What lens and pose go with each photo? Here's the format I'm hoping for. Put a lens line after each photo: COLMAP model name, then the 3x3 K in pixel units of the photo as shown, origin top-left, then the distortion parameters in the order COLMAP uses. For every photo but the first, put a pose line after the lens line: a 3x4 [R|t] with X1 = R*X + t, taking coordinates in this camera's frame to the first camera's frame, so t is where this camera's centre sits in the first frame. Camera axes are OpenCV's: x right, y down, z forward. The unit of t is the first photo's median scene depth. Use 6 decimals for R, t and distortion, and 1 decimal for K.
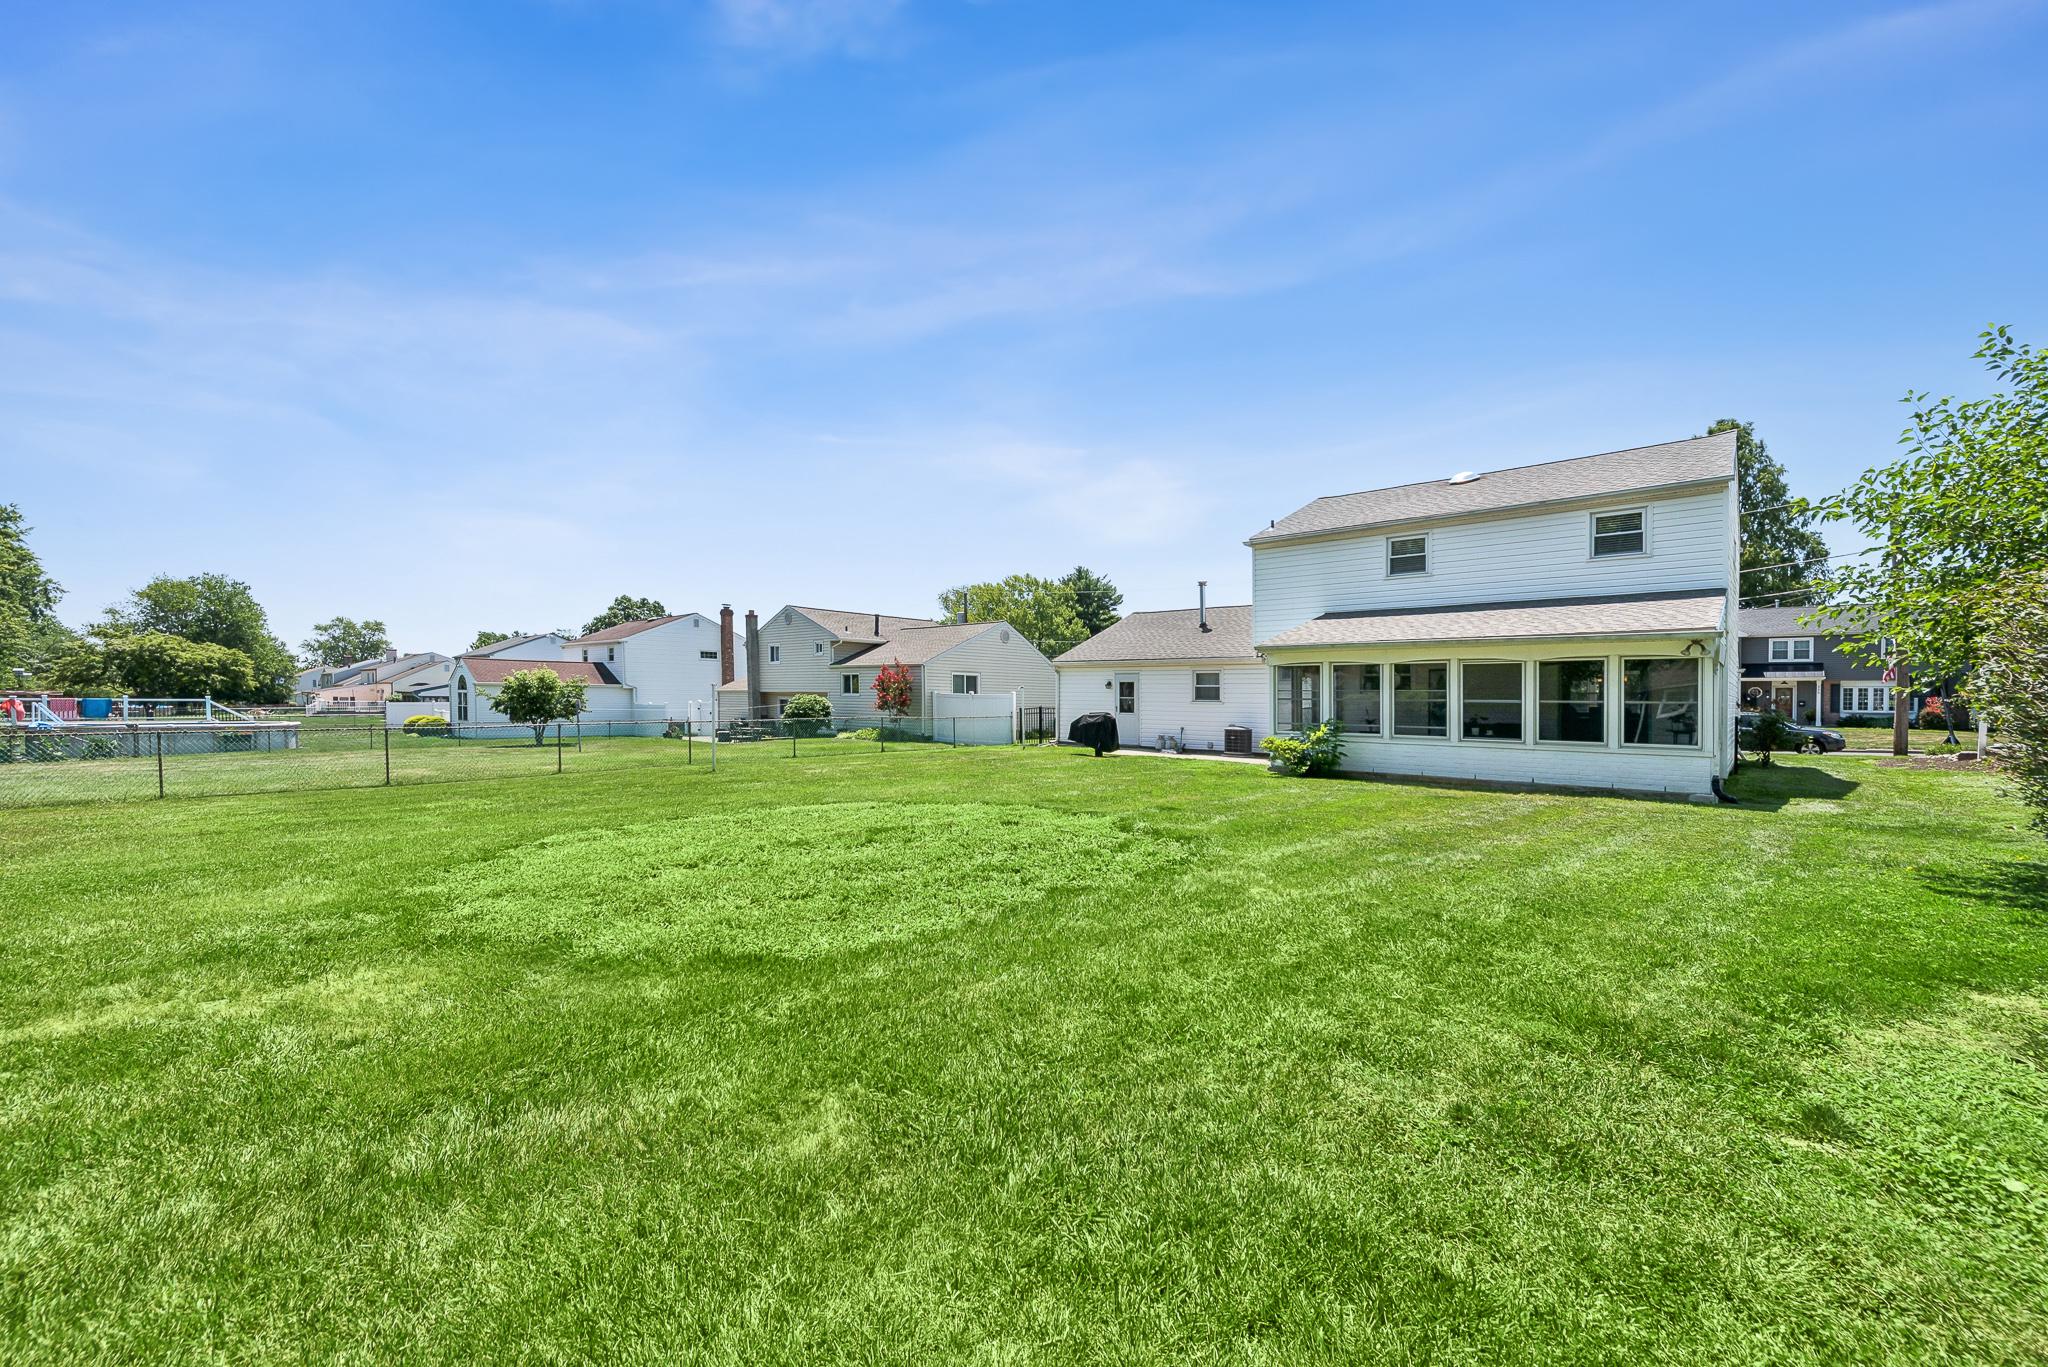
lens RADIAL K [[823.4, 0, 987.6], [0, 823.4, 693.8], [0, 0, 1]] dist [0.000305, -0.000084]
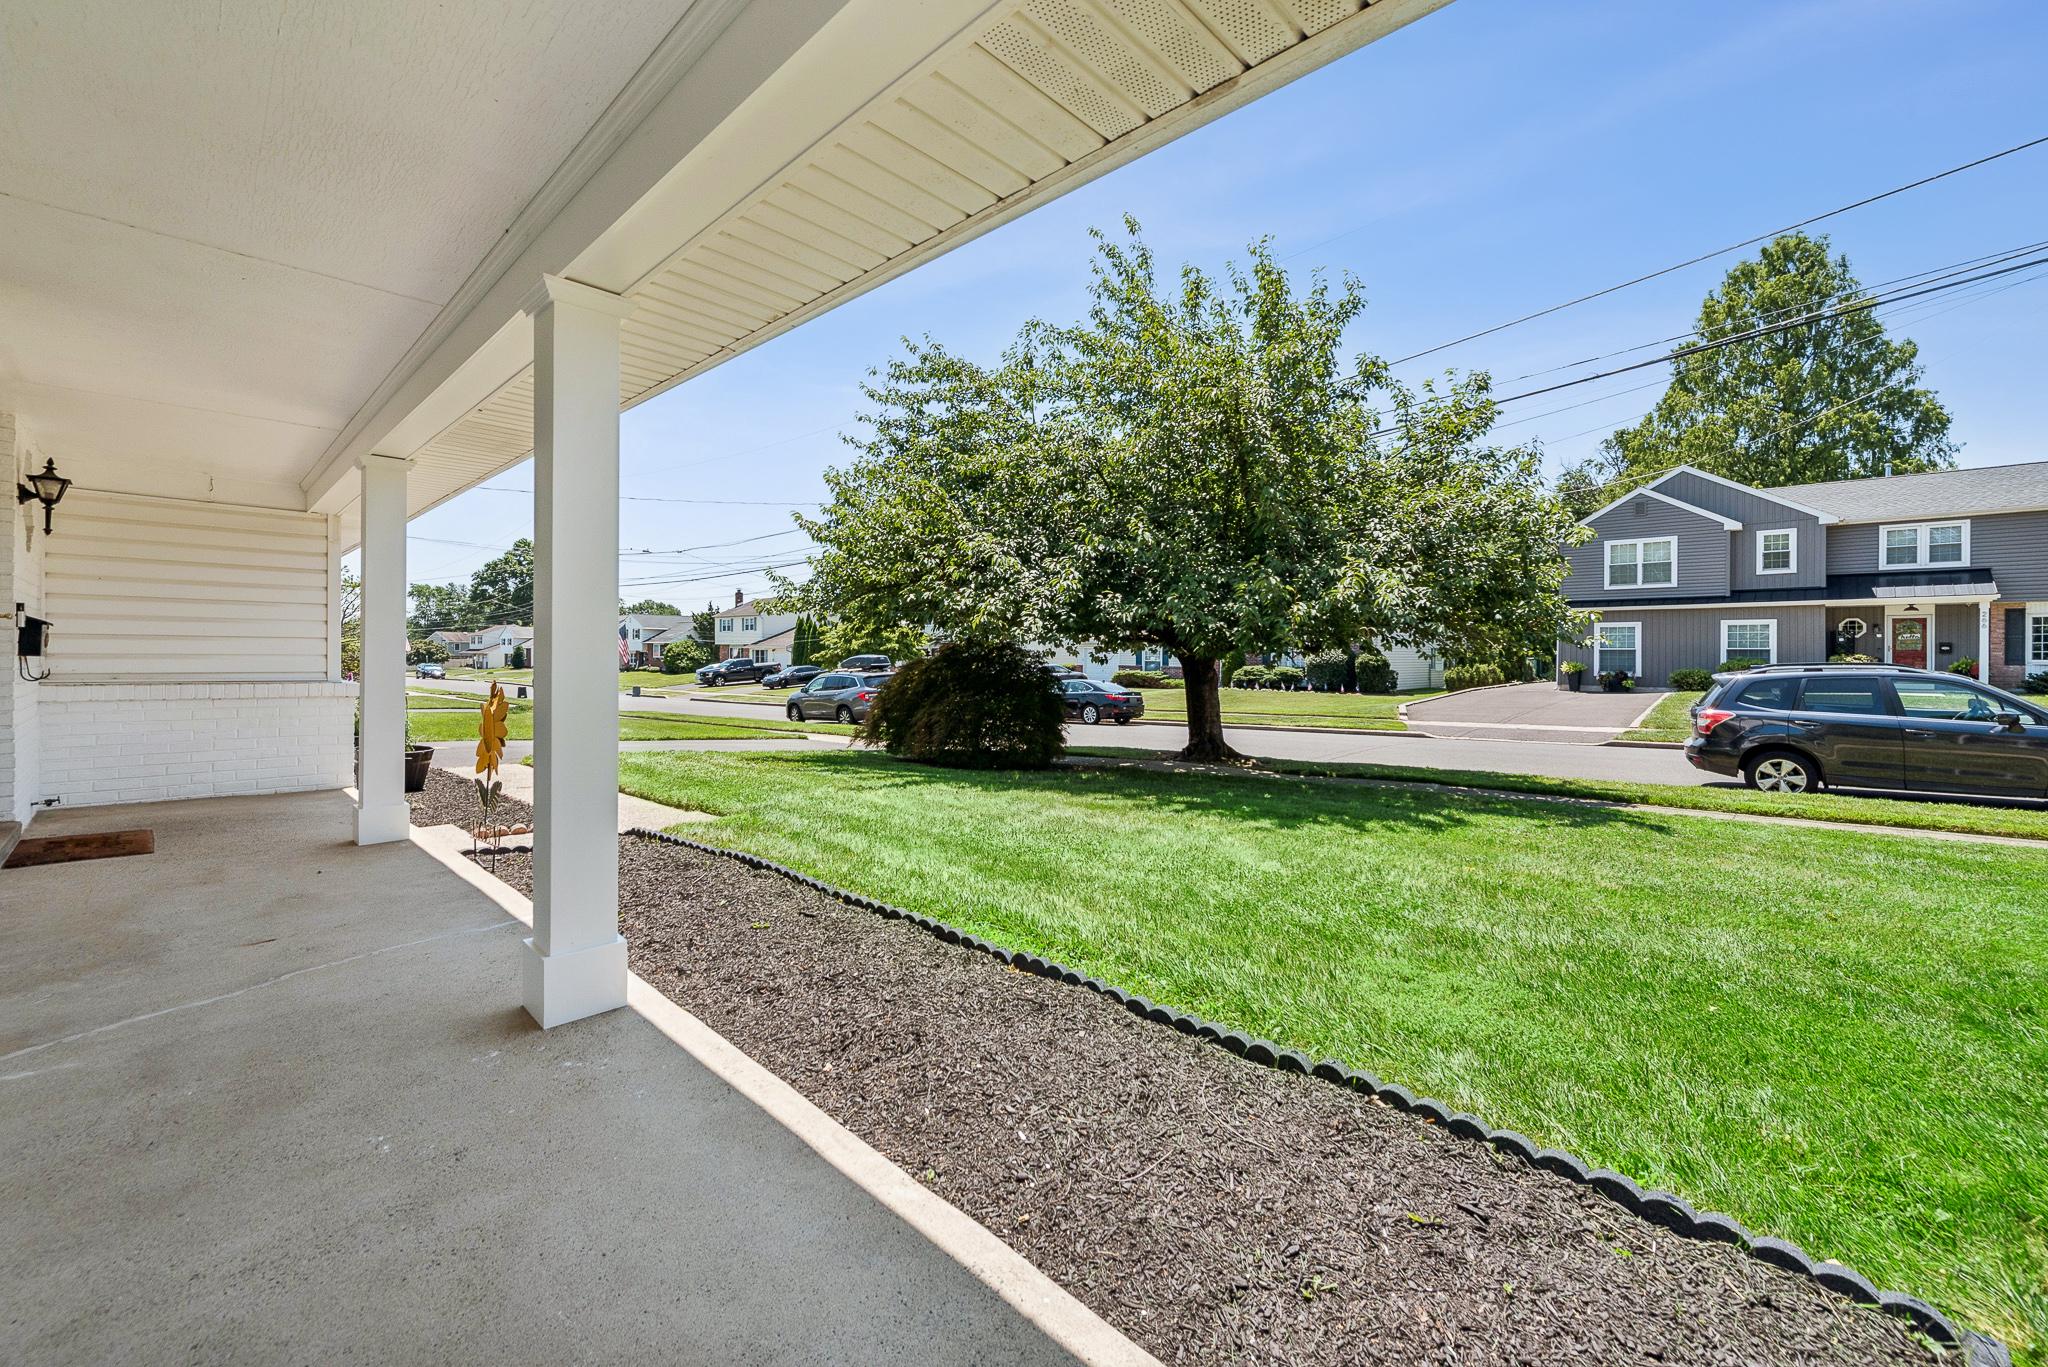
lens RADIAL K [[823.4, 0, 1021.8], [0, 823.4, 668.4], [0, 0, 1]] dist [0.000305, -0.000084]
pose [[0.999905, -0.007952, -0.011256, 0.413317], [0.008087, 0.999896, 0.011938, 0.013594], [0.011160, -0.012028, 0.999865, 0.475077]]
